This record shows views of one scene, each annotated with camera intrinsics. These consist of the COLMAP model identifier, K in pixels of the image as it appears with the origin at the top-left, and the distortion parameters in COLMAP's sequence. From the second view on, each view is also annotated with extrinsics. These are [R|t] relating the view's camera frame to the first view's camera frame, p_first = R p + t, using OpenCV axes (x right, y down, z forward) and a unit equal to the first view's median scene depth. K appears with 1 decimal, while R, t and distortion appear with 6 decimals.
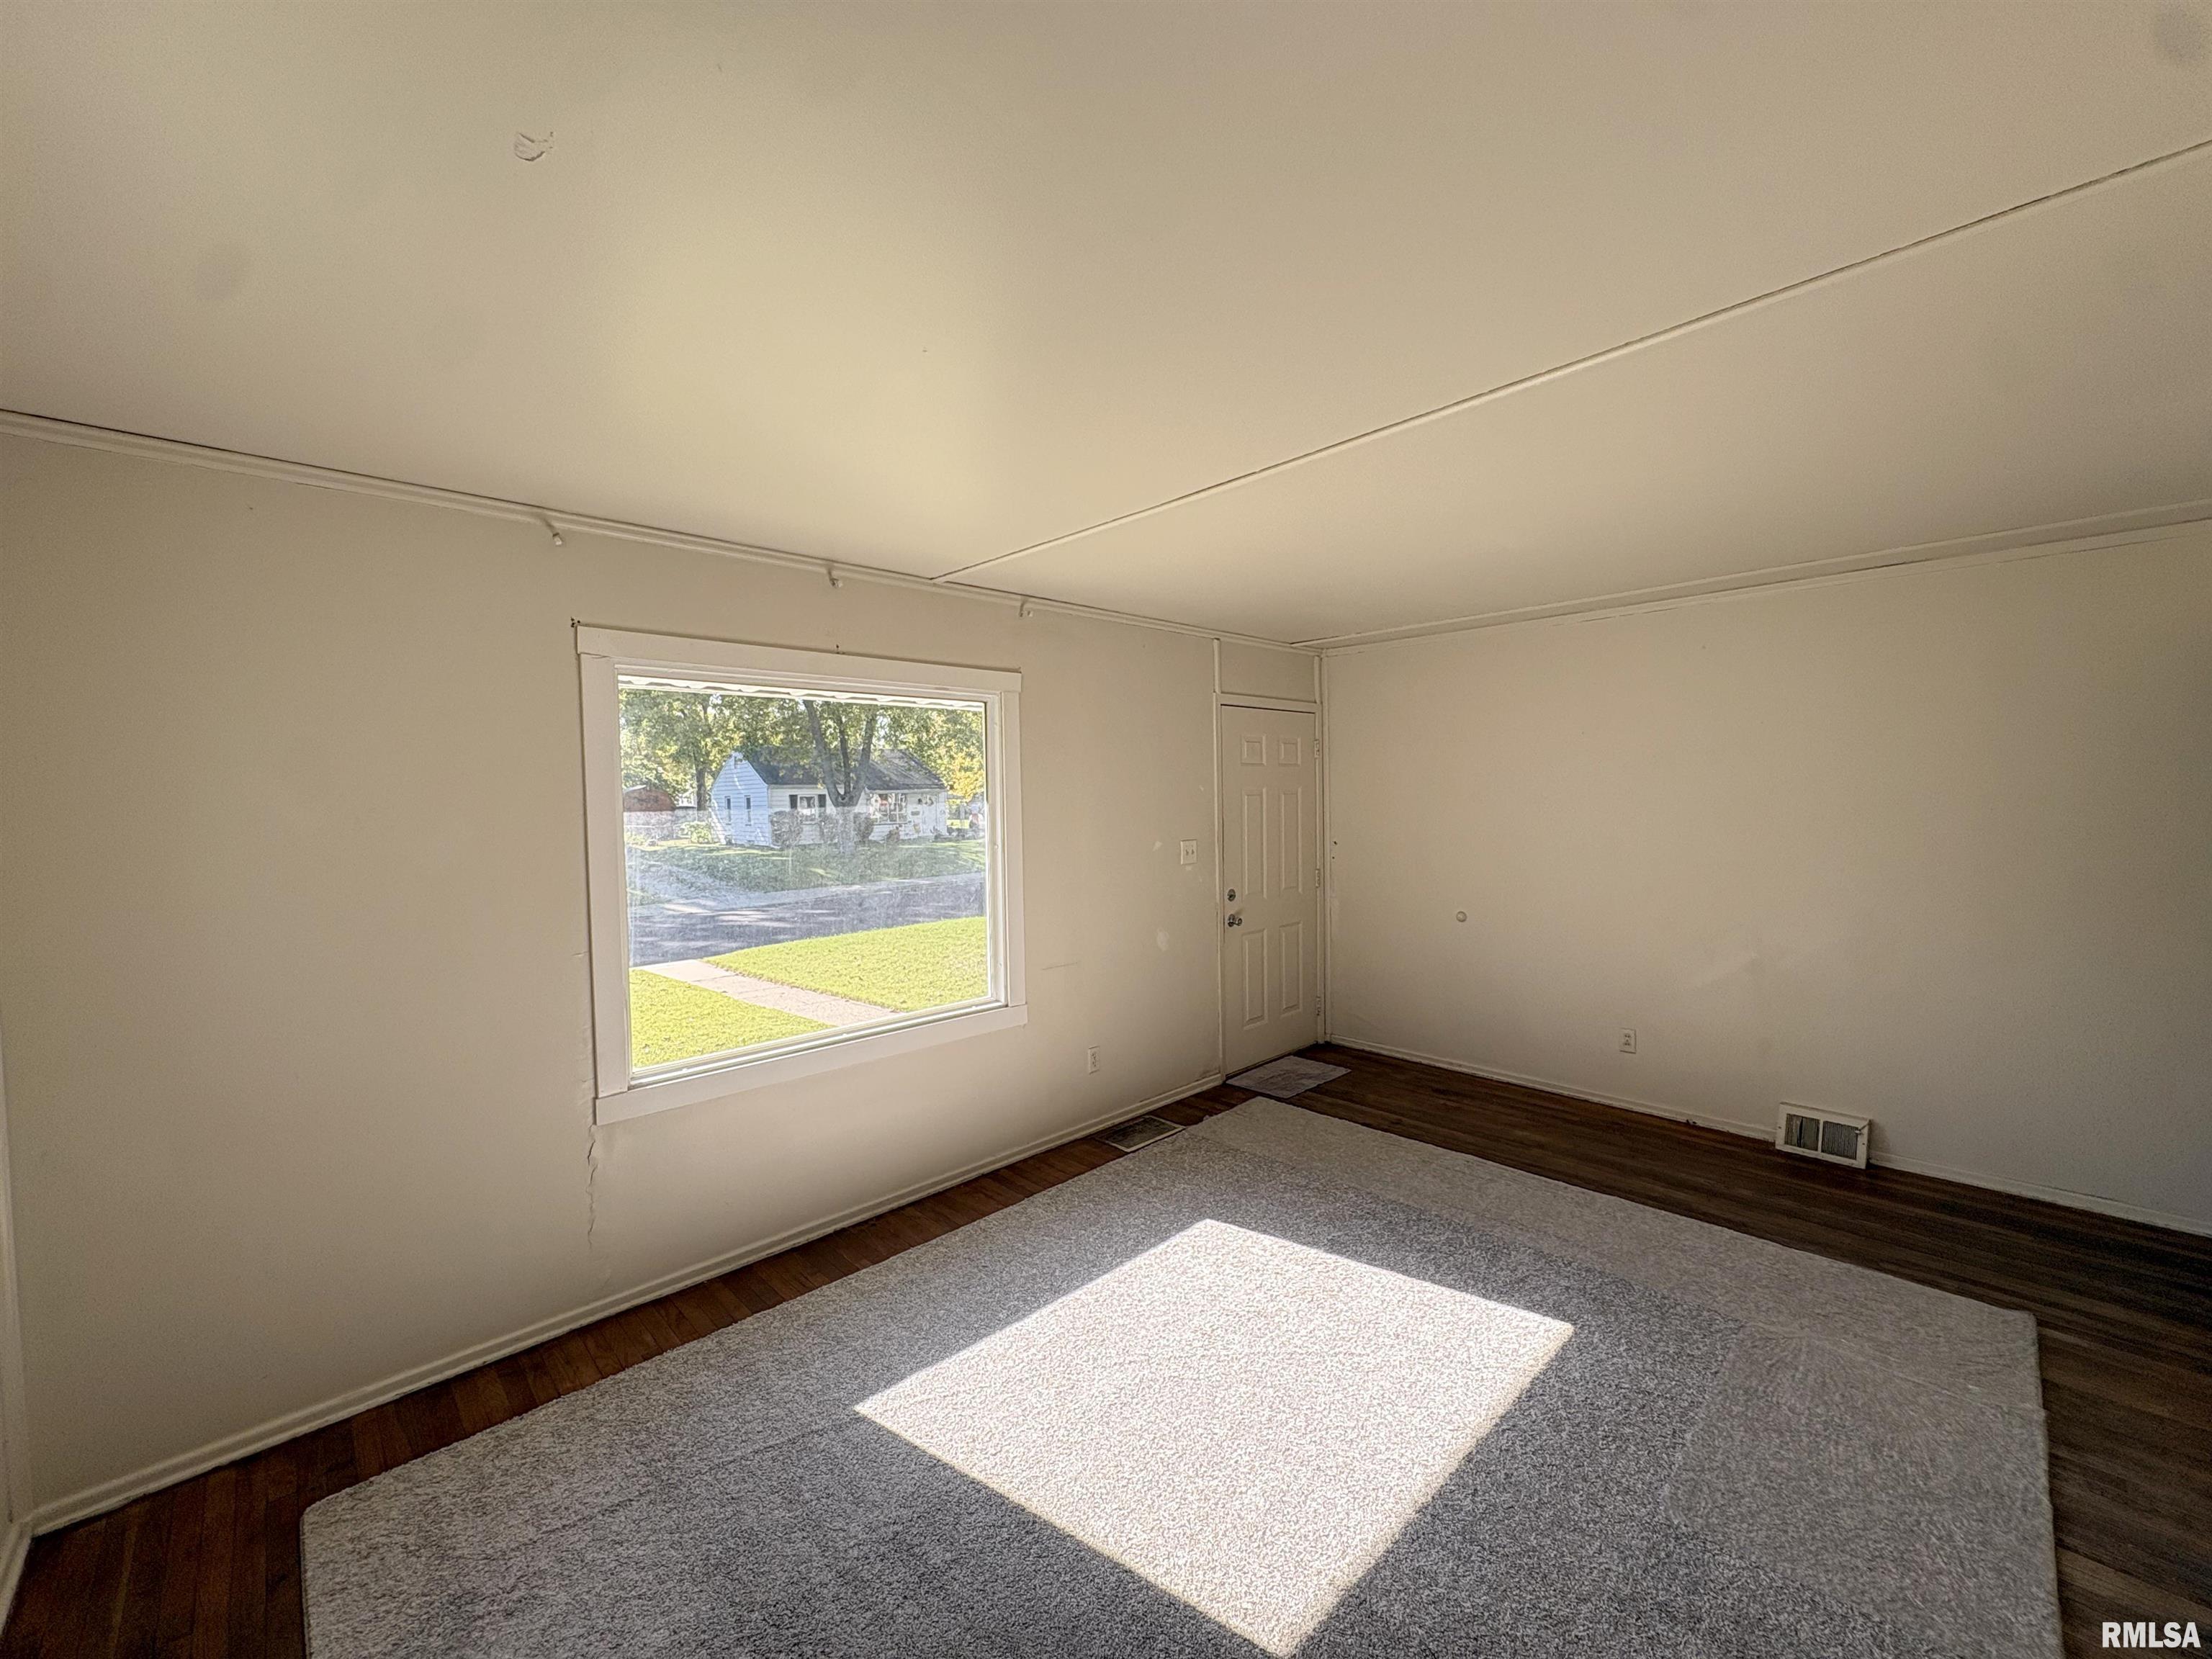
lens RADIAL K [[882.0, 0, 1106.0], [0, 882.0, 829.5], [0, 0, 1]] dist [-0.000594, -0.000232]
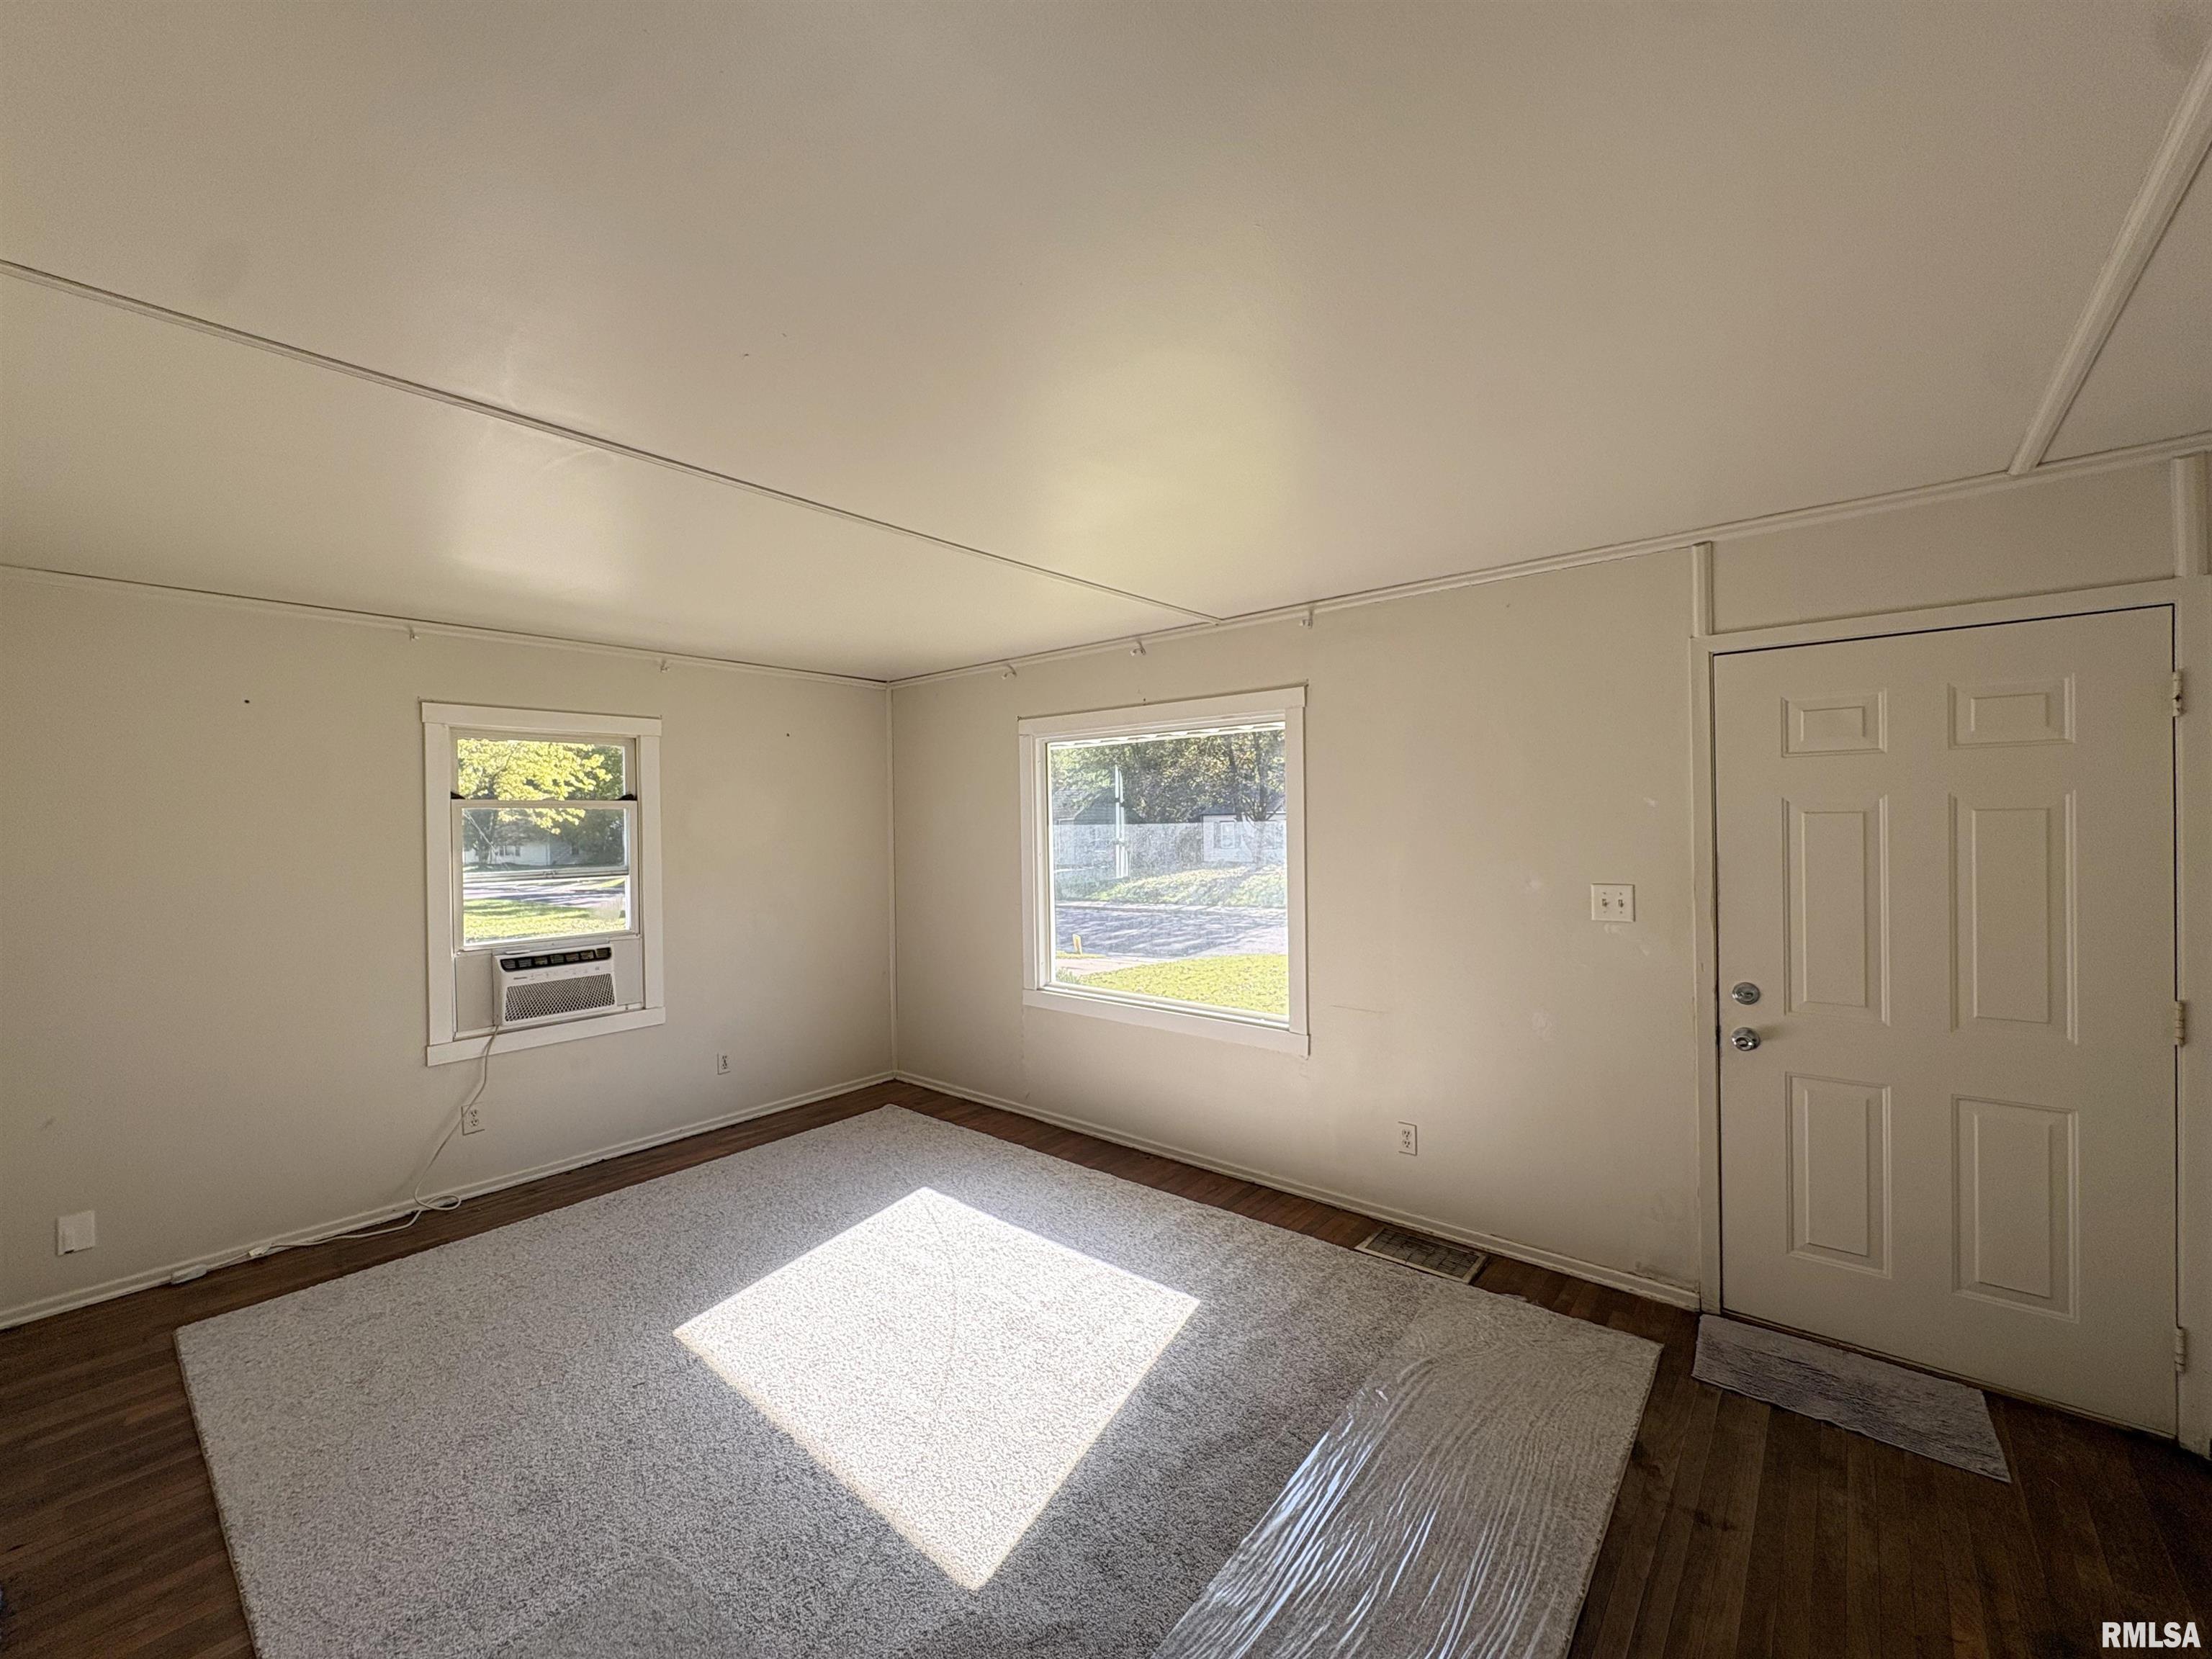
lens RADIAL K [[882.0, 0, 1106.0], [0, 882.0, 829.5], [0, 0, 1]] dist [-0.000594, -0.000232]
pose [[0.101019, 0.026605, -0.994529, 0.814587], [-0.025546, 0.999382, 0.024140, -0.039288], [0.994556, 0.022968, 0.101636, 0.679494]]
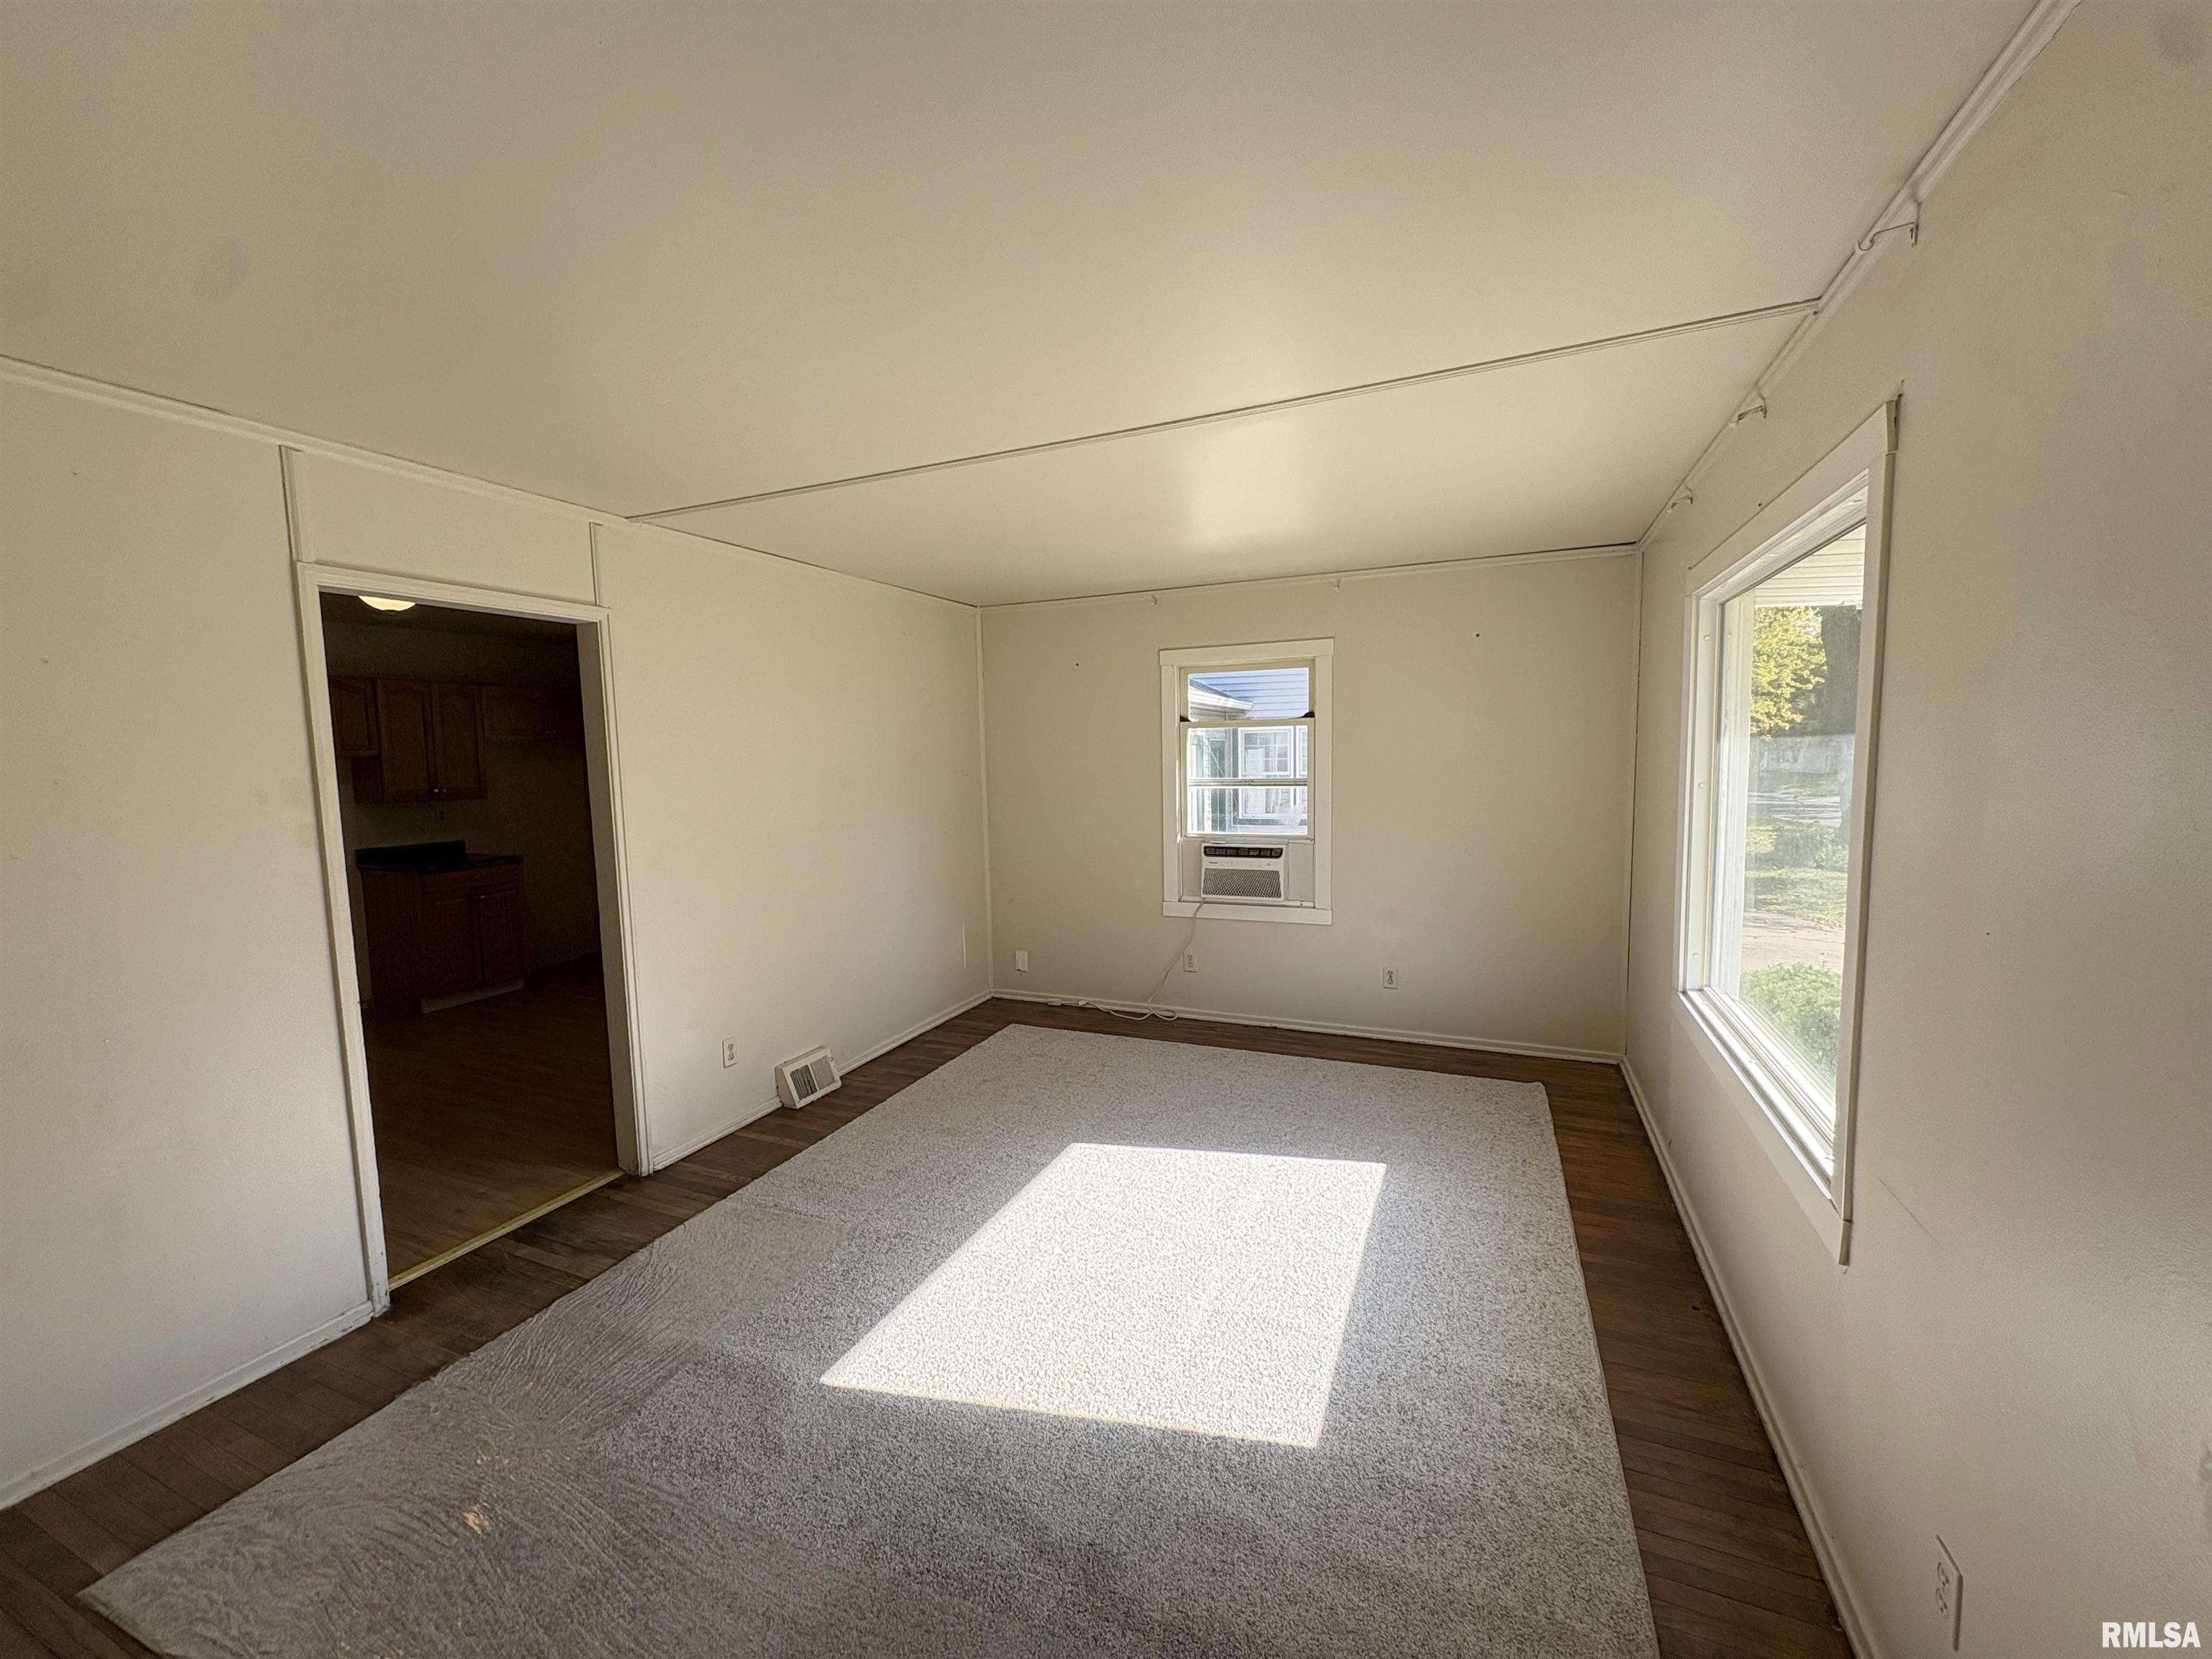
lens RADIAL K [[882.0, 0, 1106.0], [0, 882.0, 829.5], [0, 0, 1]] dist [-0.000594, -0.000232]
pose [[-0.924024, 0.072021, -0.375489, 0.371373], [0.023168, 0.990841, 0.133034, -0.048492], [0.381631, 0.114228, -0.917229, 1.220565]]
